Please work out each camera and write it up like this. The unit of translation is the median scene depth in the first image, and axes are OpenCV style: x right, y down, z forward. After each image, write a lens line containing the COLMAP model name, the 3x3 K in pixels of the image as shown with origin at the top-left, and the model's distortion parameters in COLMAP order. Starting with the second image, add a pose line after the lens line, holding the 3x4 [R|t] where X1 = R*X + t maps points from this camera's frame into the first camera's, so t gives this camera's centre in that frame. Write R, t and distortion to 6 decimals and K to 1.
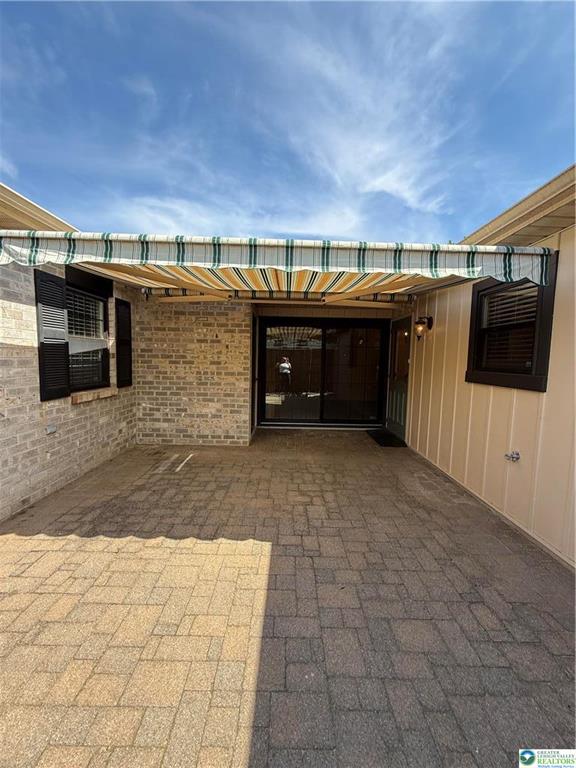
lens RADIAL K [[307.3, 0, 288.5], [0, 307.3, 380.7], [0, 0, 1]] dist [0.001284, 0.000883]
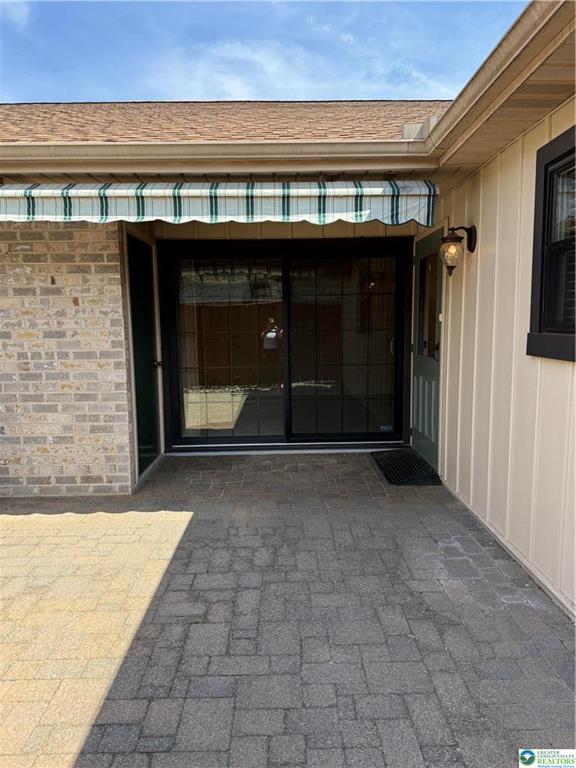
lens RADIAL K [[546.0, 0, 289.0], [0, 546.0, 382.8], [0, 0, 1]] dist [0.044727, -0.049579]
pose [[0.999276, -0.037320, 0.007341, 0.156047], [0.036993, 0.998492, 0.040561, -0.001191], [-0.008844, -0.040260, 0.999150, 0.106841]]
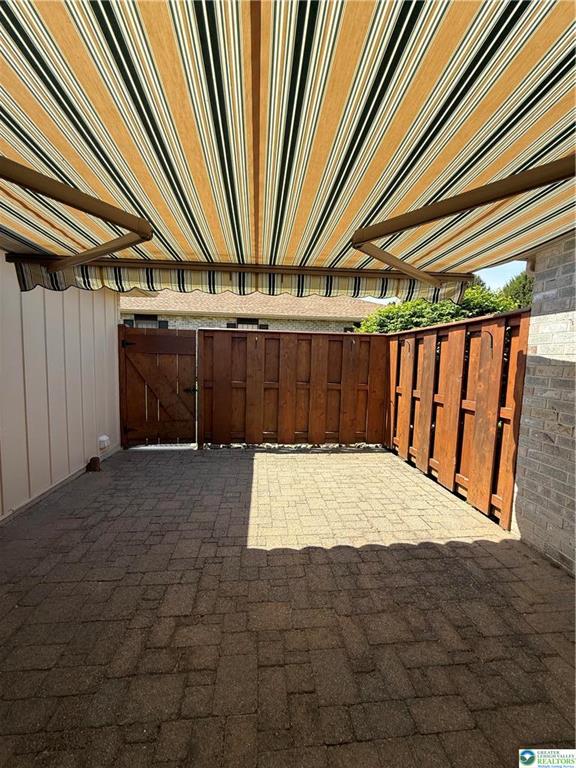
lens RADIAL K [[307.3, 0, 289.3], [0, 307.3, 385.0], [0, 0, 1]] dist [0.001284, 0.000883]
pose [[-0.993838, -0.036241, -0.104751, -0.036924], [-0.052694, 0.985895, 0.158854, -0.090658], [0.097517, 0.163395, -0.981729, 1.083190]]
